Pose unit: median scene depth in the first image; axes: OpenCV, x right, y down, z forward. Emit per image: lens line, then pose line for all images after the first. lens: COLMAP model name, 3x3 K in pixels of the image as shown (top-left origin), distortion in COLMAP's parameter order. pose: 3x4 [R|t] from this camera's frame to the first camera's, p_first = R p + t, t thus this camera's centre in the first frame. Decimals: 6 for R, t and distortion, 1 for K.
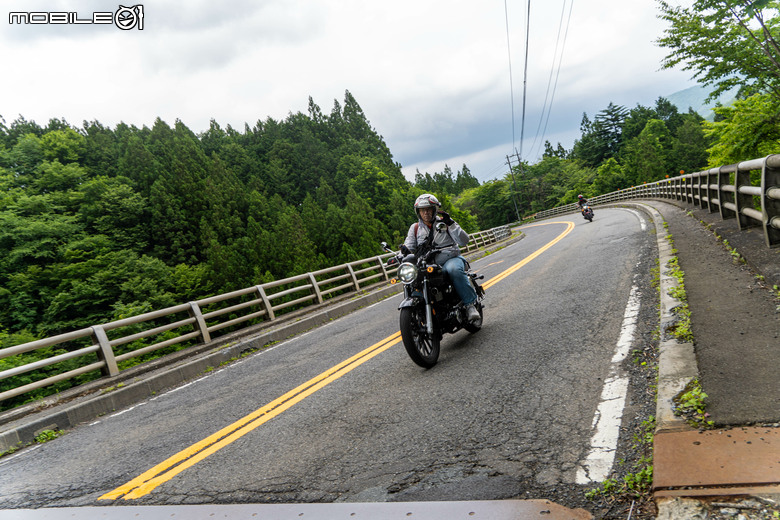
lens RADIAL K [[563.5, 0, 399.4], [0, 563.5, 259.6], [0, 0, 1]] dist [-0.009517, 0.009205]
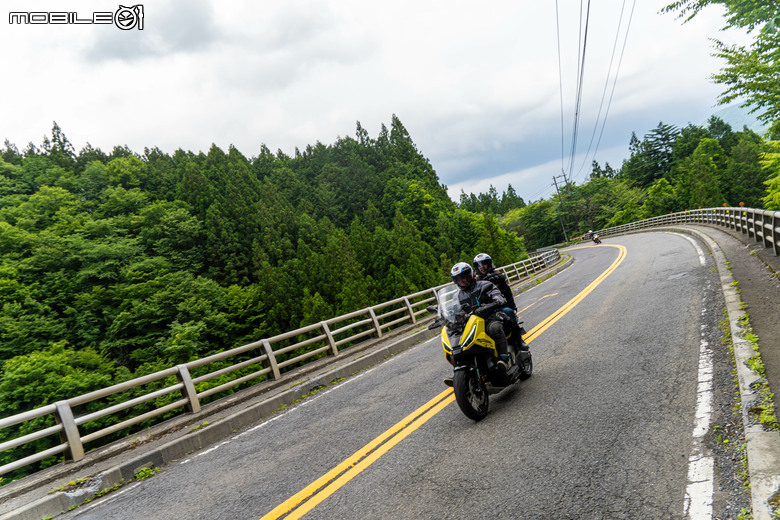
lens RADIAL K [[563.2, 0, 397.6], [0, 563.2, 255.6], [0, 0, 1]] dist [-0.007610, 0.004105]
pose [[0.996979, 0.001158, -0.077668, -0.007833], [-0.003945, 0.999353, -0.035746, -0.009930], [0.077577, 0.035944, 0.996338, -0.008422]]
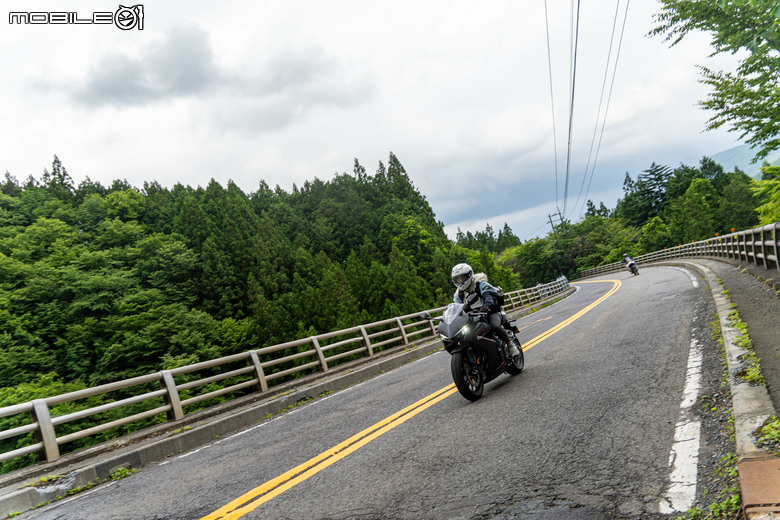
lens RADIAL K [[562.9, 0, 399.2], [0, 562.9, 259.7], [0, 0, 1]] dist [-0.010874, 0.009737]
pose [[0.997497, 0.006868, -0.070374, -0.005338], [-0.014073, 0.994644, -0.102402, 0.002311], [0.069294, 0.103136, 0.992251, -0.006281]]
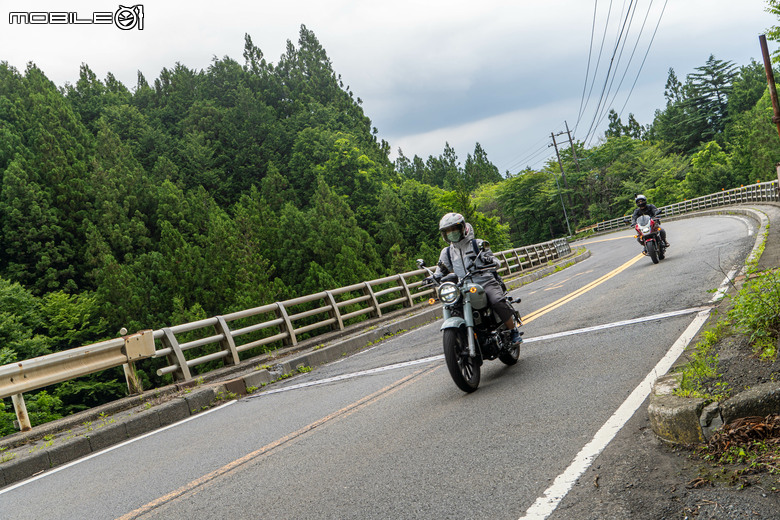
lens RADIAL K [[1047.3, 0, 390.0], [0, 1047.3, 260.0], [0, 0, 1]] dist [0.017233, 0.052091]
pose [[0.997897, 0.014961, 0.063065, -0.080974], [-0.011908, 0.998752, -0.048512, 0.023954], [-0.063712, 0.047659, 0.996830, -0.208864]]
